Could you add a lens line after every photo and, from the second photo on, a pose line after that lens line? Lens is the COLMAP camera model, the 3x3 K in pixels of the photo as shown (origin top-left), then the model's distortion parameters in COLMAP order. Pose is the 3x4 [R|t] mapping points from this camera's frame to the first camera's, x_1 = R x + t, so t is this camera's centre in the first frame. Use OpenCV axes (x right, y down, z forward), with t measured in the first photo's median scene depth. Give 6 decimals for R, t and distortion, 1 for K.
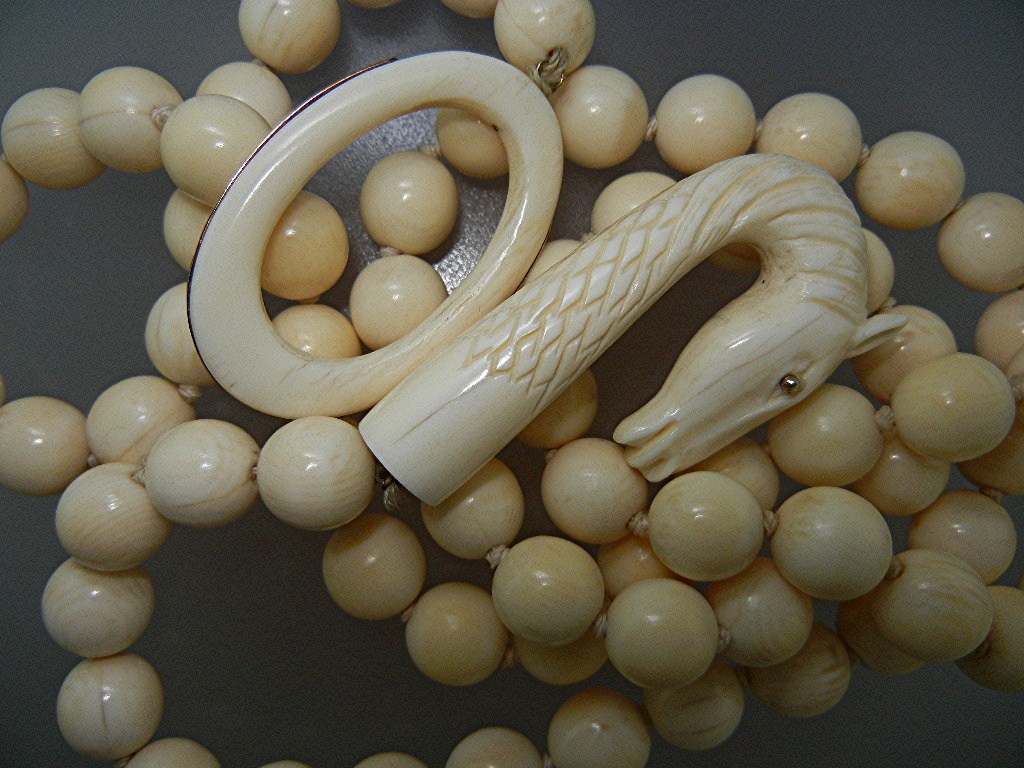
lens RADIAL K [[873.7, 0, 513.0], [0, 873.7, 382.7], [0, 0, 1]] dist [-0.004594, -0.029047]
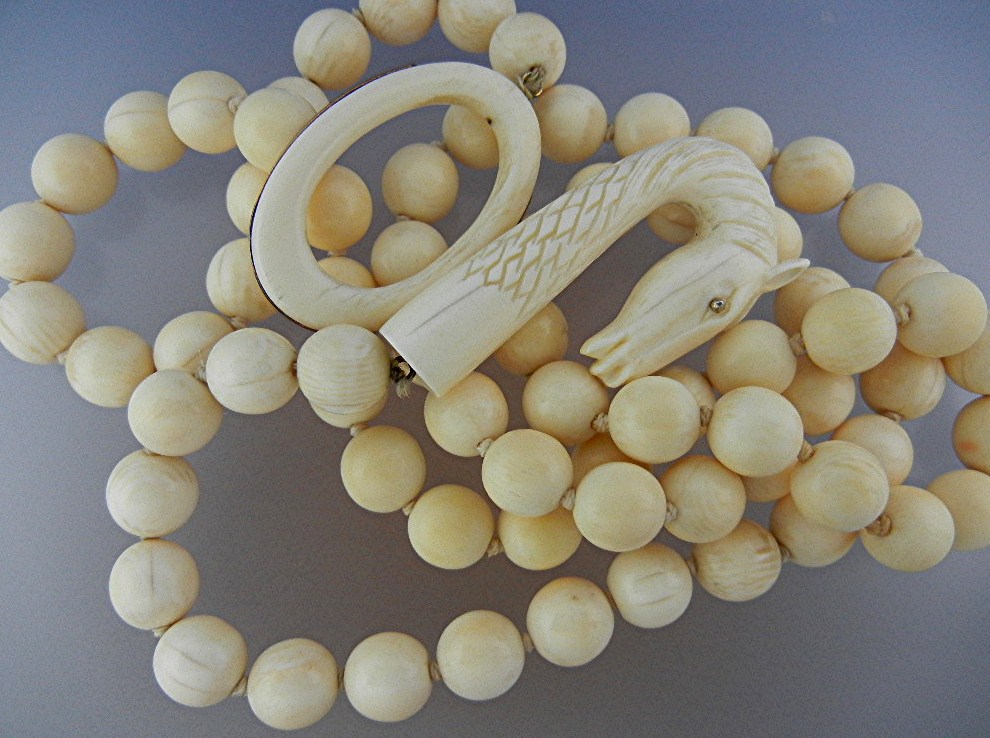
lens RADIAL K [[869.9, 0, 505.0], [0, 869.9, 385.6], [0, 0, 1]] dist [-0.008946, 0.010064]
pose [[0.999848, 0.013218, 0.011377, -0.006805], [-0.011209, 0.986819, -0.161438, 0.305524], [-0.013361, 0.161286, 0.986817, -0.217057]]
